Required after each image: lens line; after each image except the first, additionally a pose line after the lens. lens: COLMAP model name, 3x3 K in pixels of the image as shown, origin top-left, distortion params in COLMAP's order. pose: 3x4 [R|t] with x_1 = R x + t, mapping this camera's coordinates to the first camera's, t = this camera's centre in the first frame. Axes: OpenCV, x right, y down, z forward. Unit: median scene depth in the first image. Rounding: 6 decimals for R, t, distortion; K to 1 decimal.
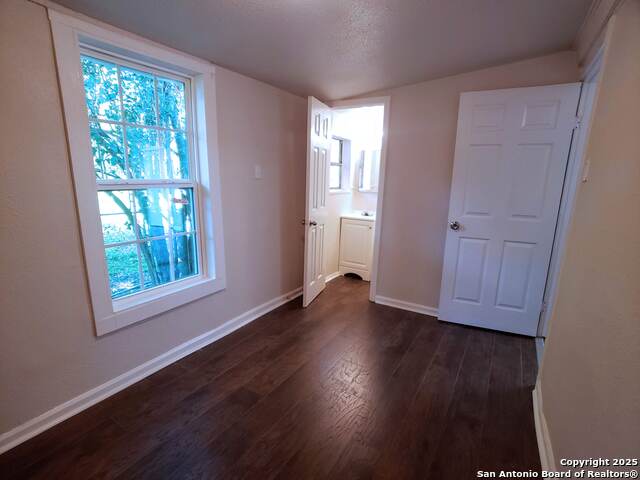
lens RADIAL K [[325.2, 0, 316.8], [0, 325.2, 242.9], [0, 0, 1]] dist [-0.017975, 0.003606]
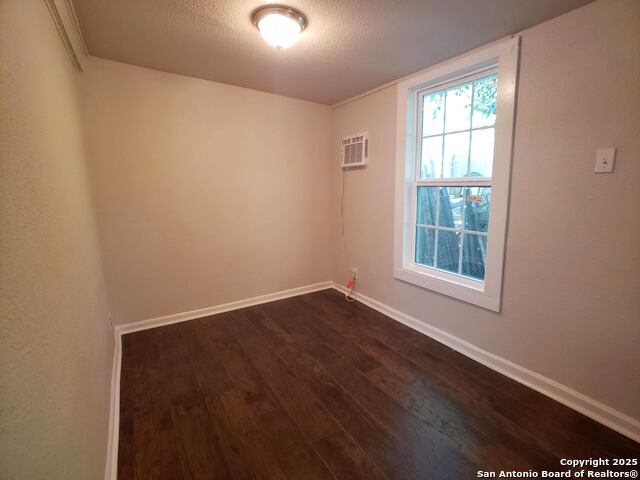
lens RADIAL K [[325.2, 0, 315.7], [0, 325.2, 239.0], [0, 0, 1]] dist [-0.017975, 0.003606]
pose [[-0.488743, 0.142803, -0.860661, 0.715065], [-0.162678, 0.954293, 0.250719, -0.189493], [0.857127, 0.262548, -0.443173, 1.101819]]
